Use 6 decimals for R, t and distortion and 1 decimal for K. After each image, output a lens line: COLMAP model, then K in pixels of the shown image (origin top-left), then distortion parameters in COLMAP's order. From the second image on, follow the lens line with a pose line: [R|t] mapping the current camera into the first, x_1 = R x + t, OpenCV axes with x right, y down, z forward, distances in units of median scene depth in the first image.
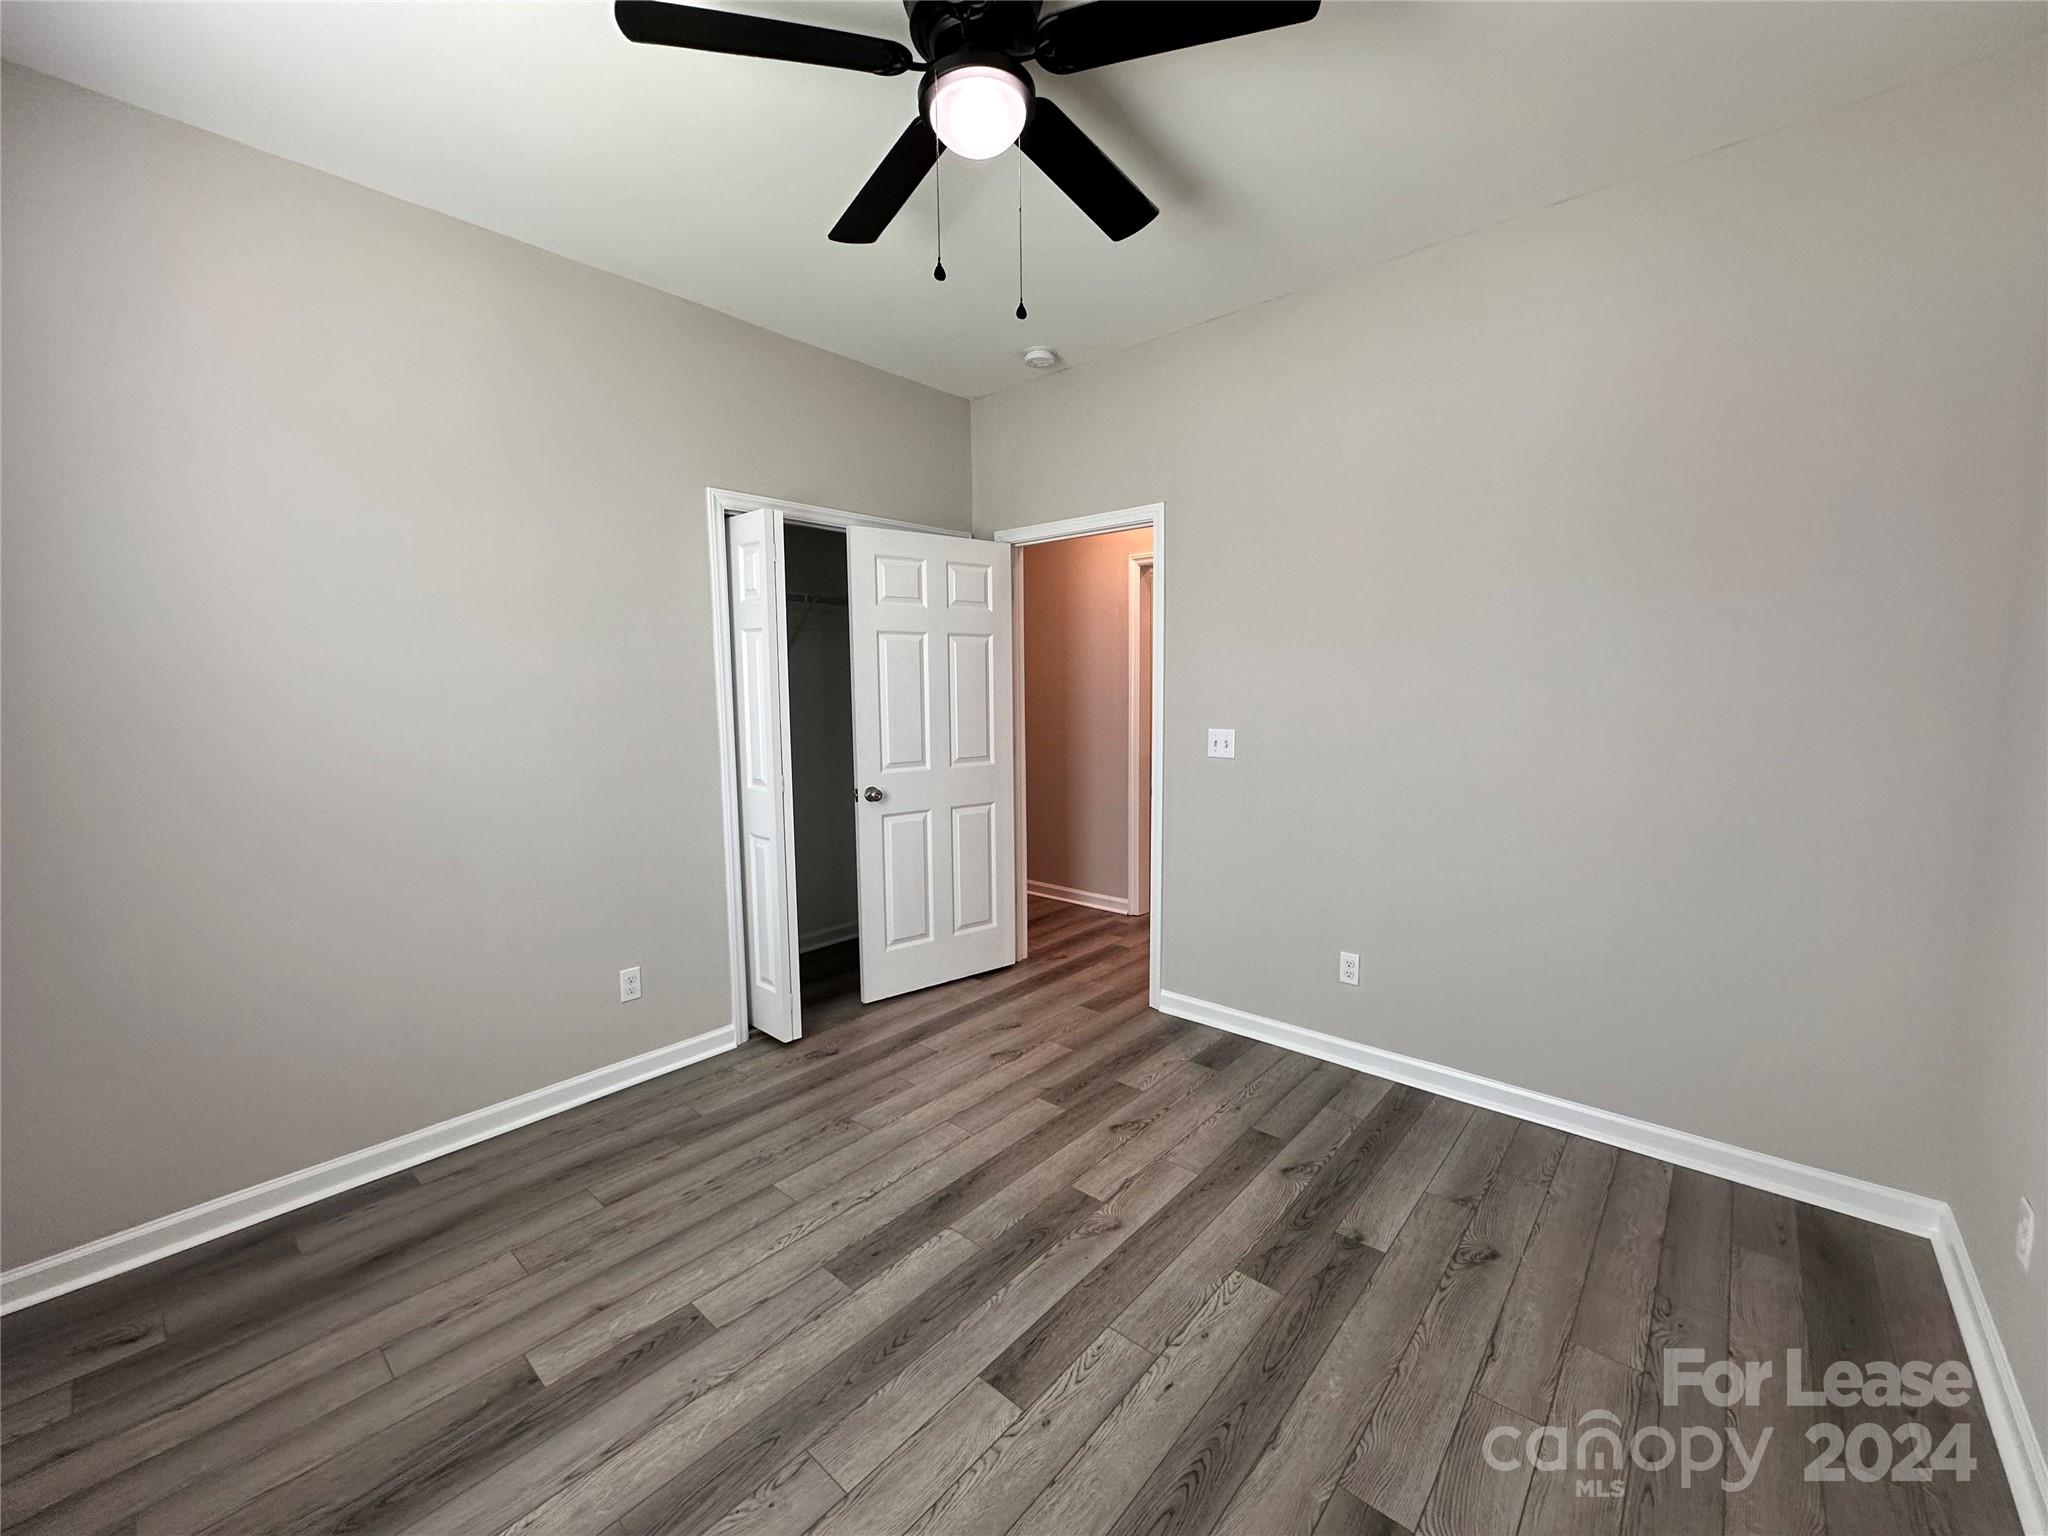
lens RADIAL K [[816.6, 0, 1017.8], [0, 816.6, 770.2], [0, 0, 1]] dist [-0.004891, 0.001220]
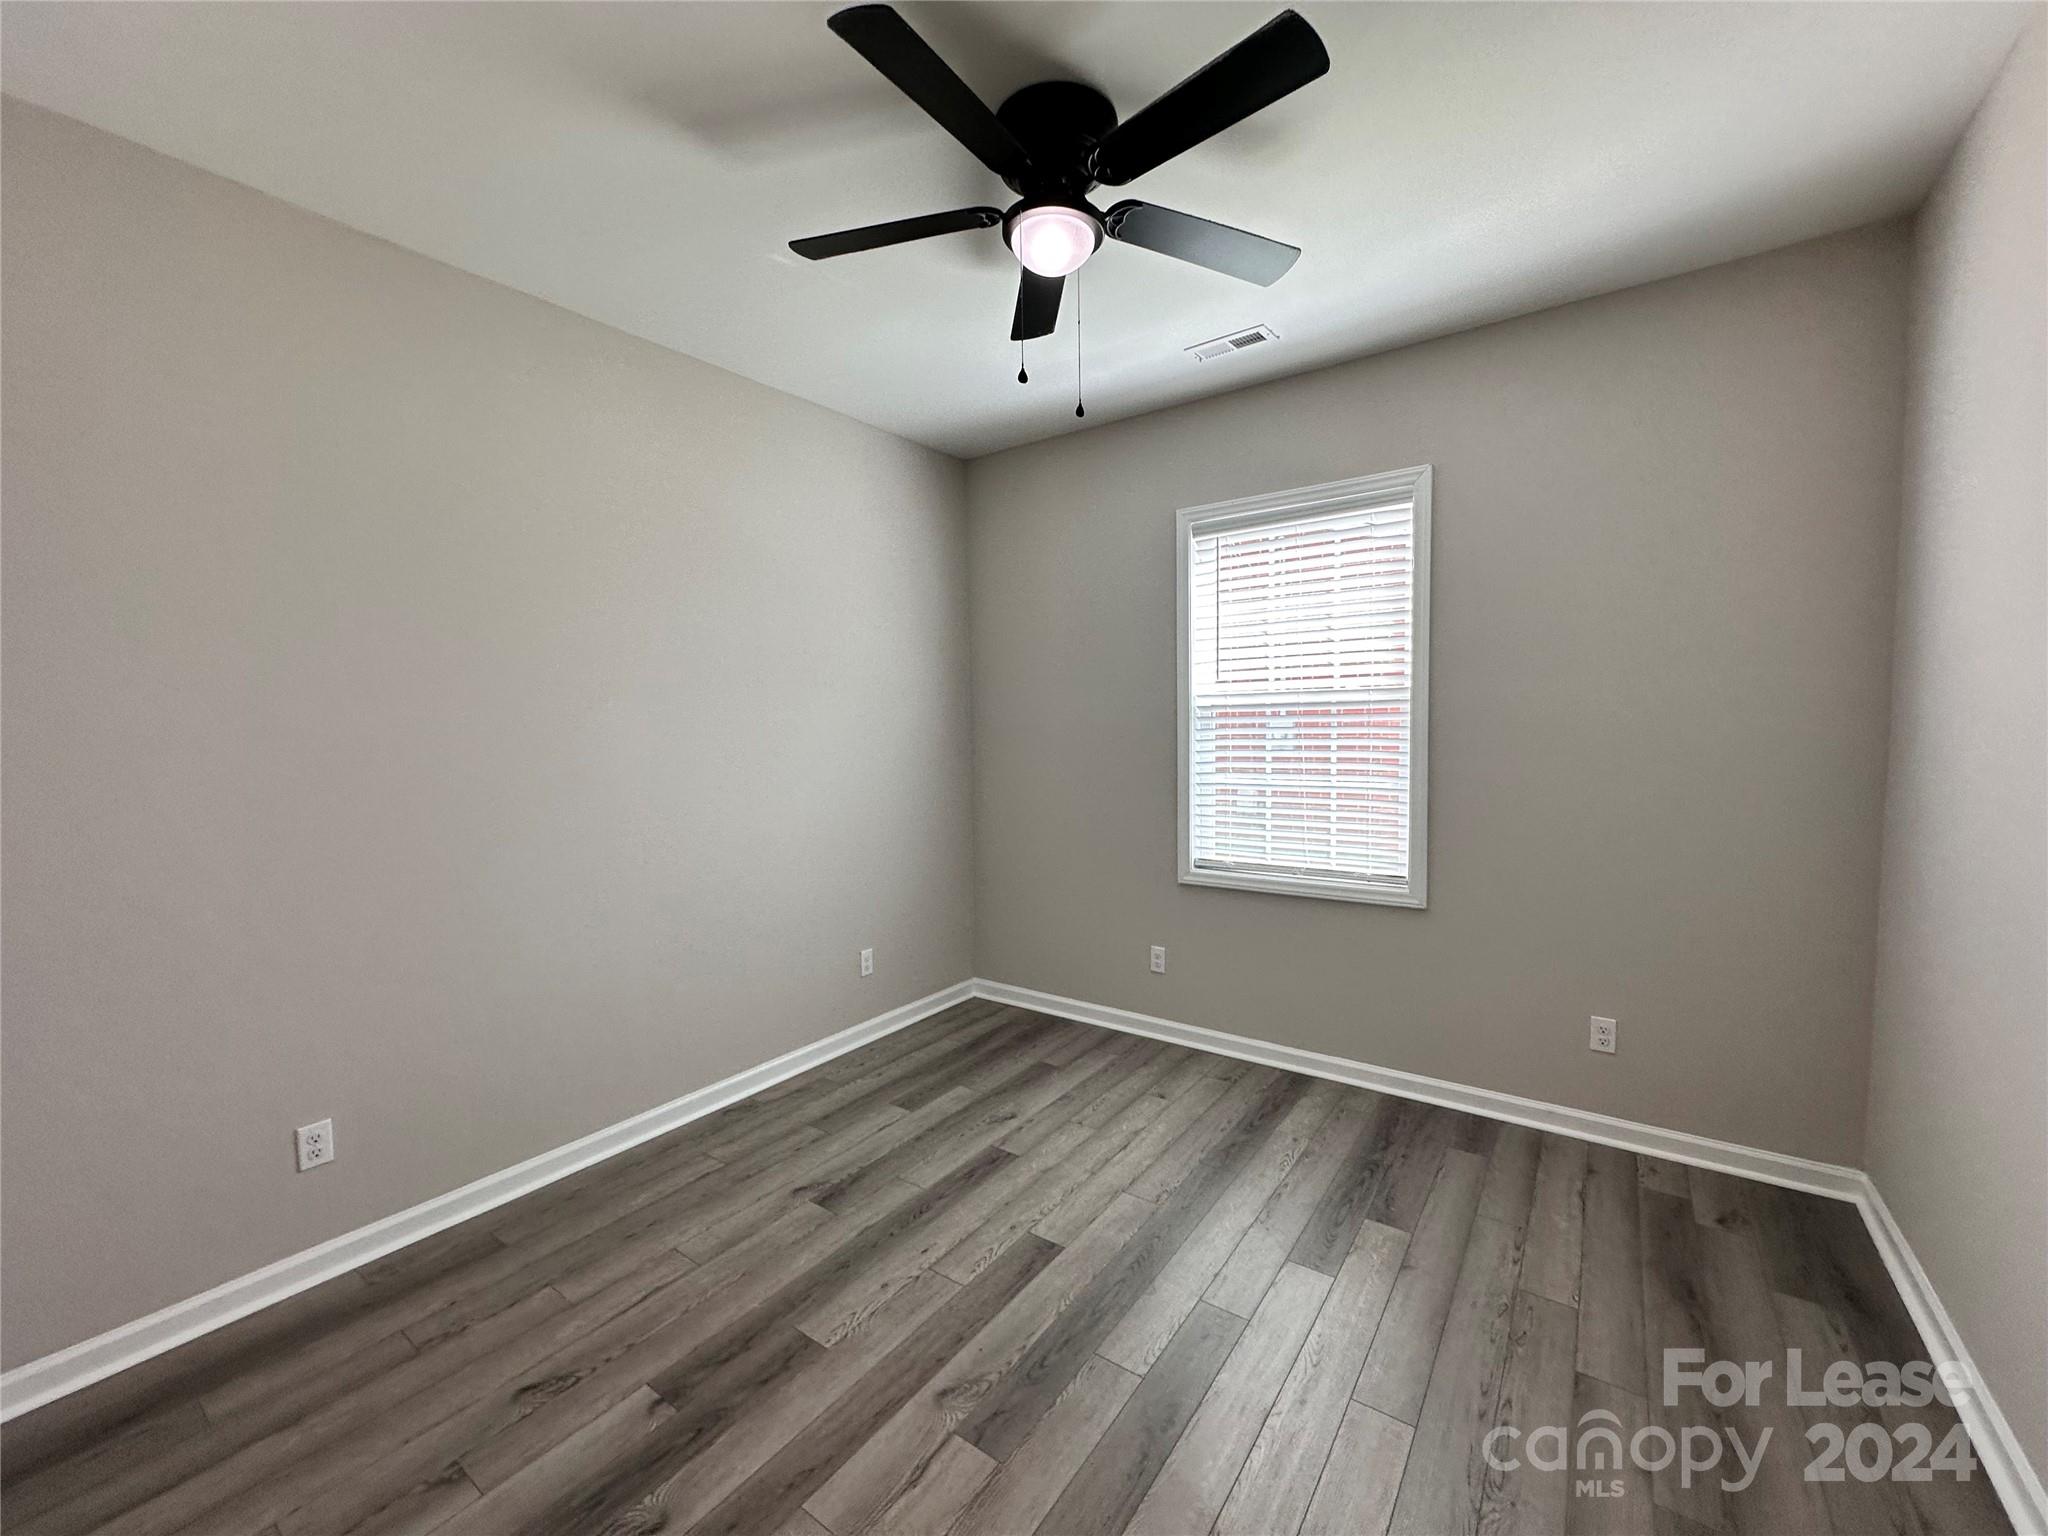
lens RADIAL K [[816.6, 0, 1018.7], [0, 816.6, 763.2], [0, 0, 1]] dist [-0.004891, 0.001220]
pose [[-0.994761, 0.031469, -0.097269, 0.104934], [0.015900, 0.987490, 0.156875, -0.201594], [0.100988, 0.154507, -0.982817, 1.721108]]
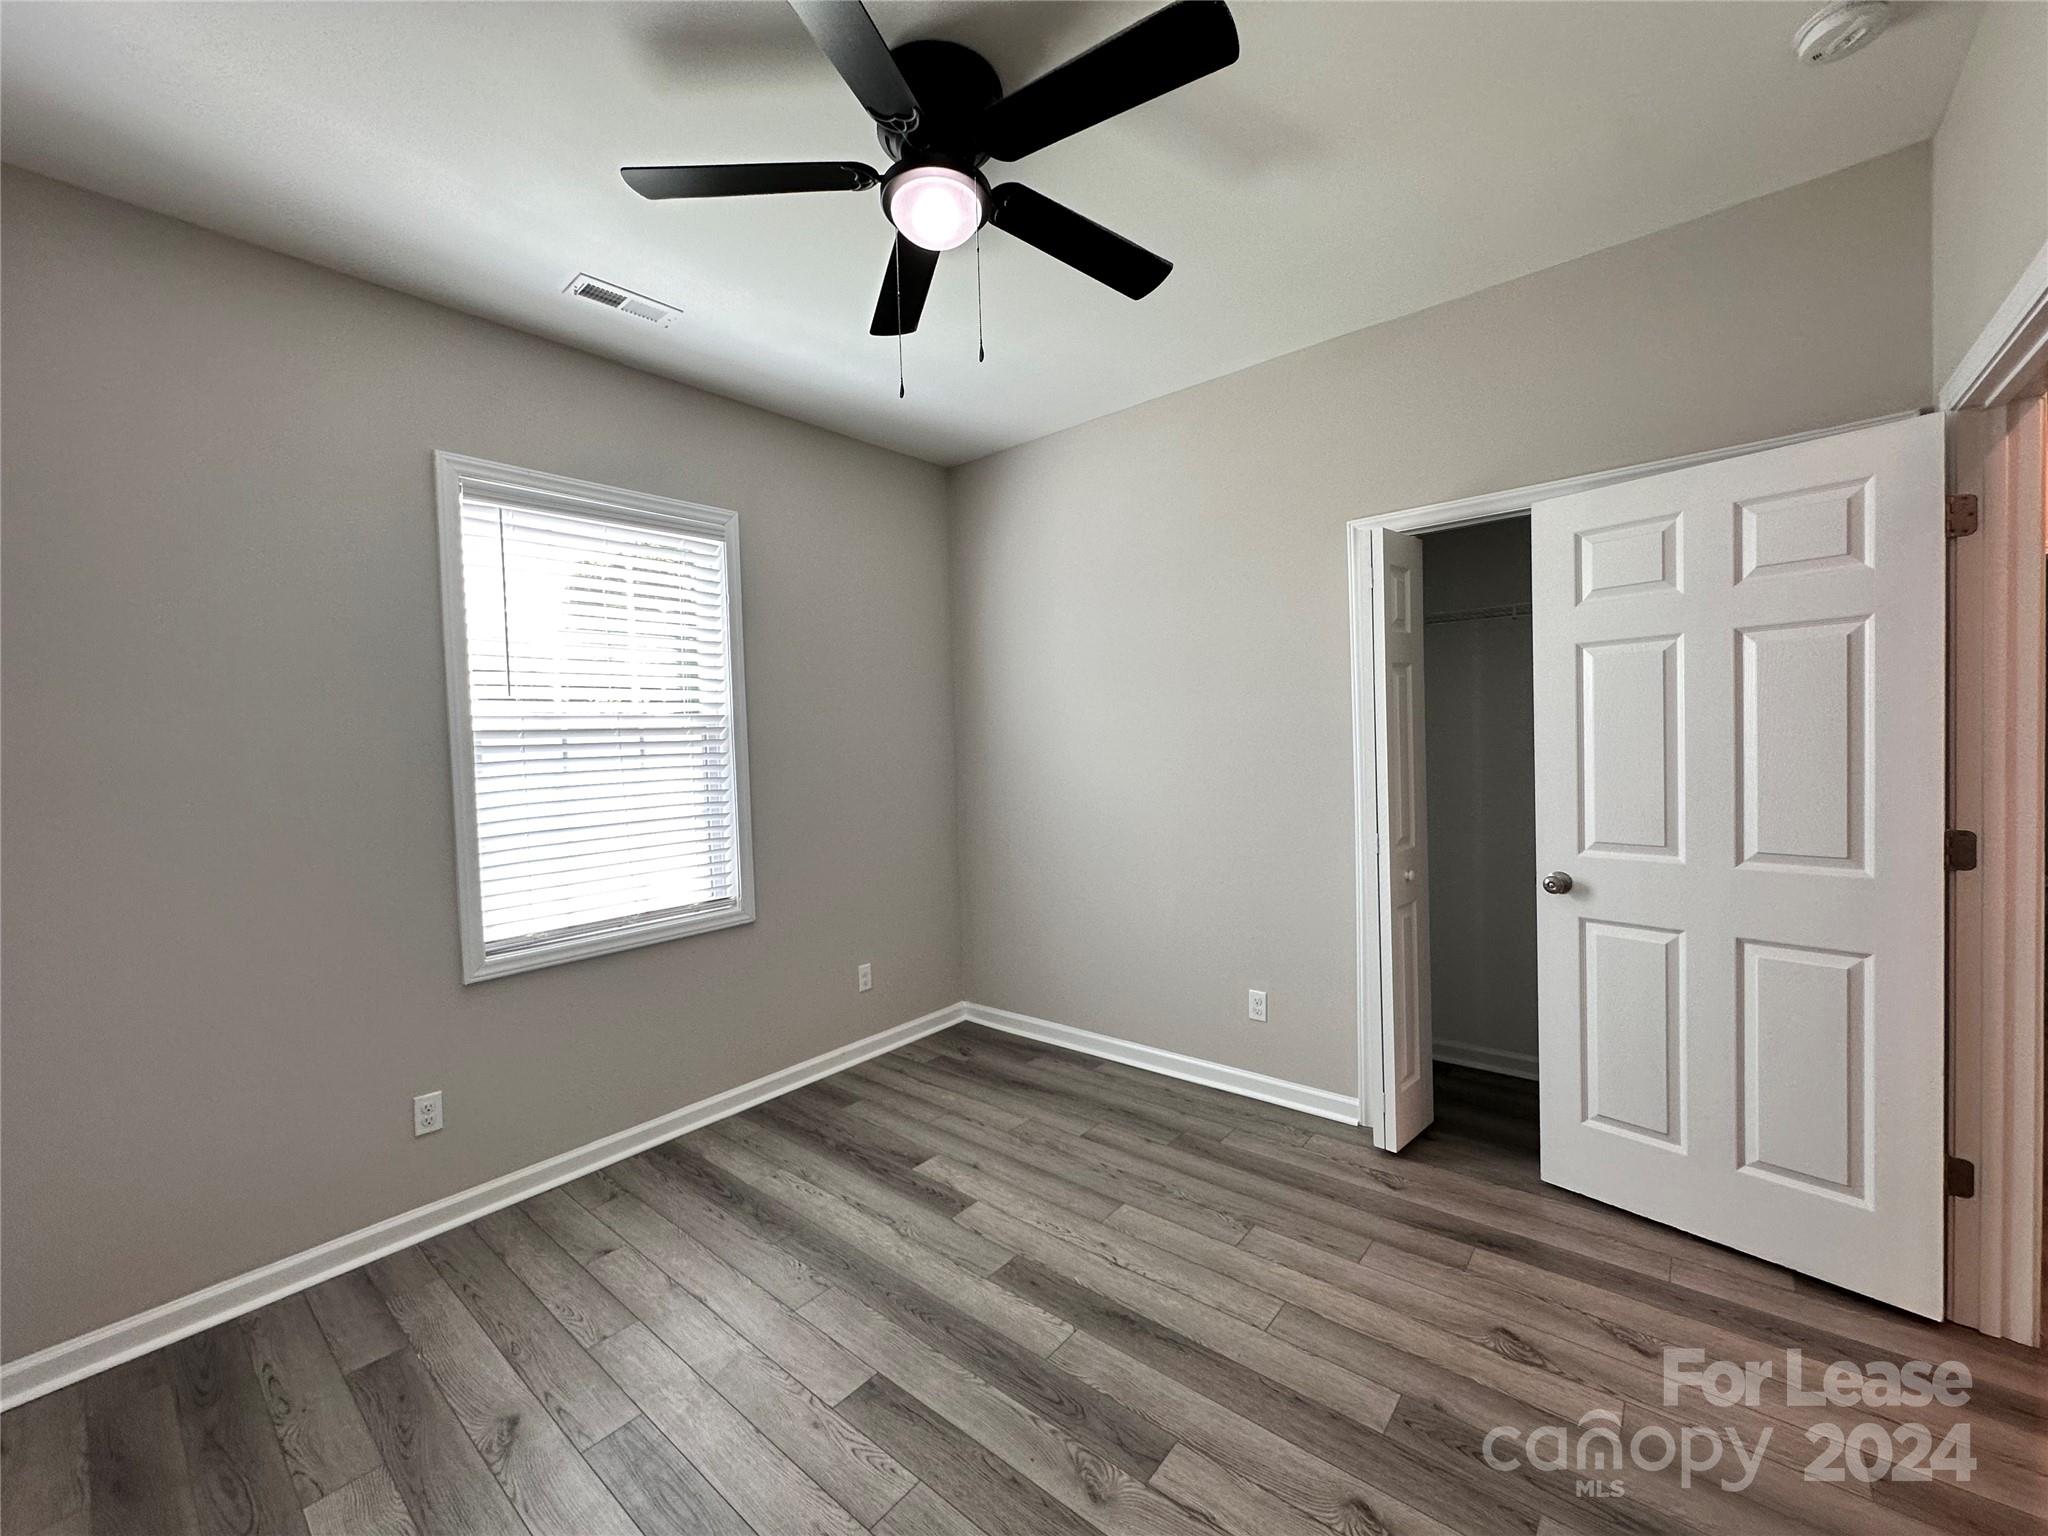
lens RADIAL K [[816.6, 0, 1029.8], [0, 816.6, 771.3], [0, 0, 1]] dist [-0.004891, 0.001220]
pose [[0.034201, 0.048249, -0.998250, 0.802421], [-0.072446, 0.996326, 0.045674, -0.104157], [0.996786, 0.070757, 0.037571, 0.869863]]
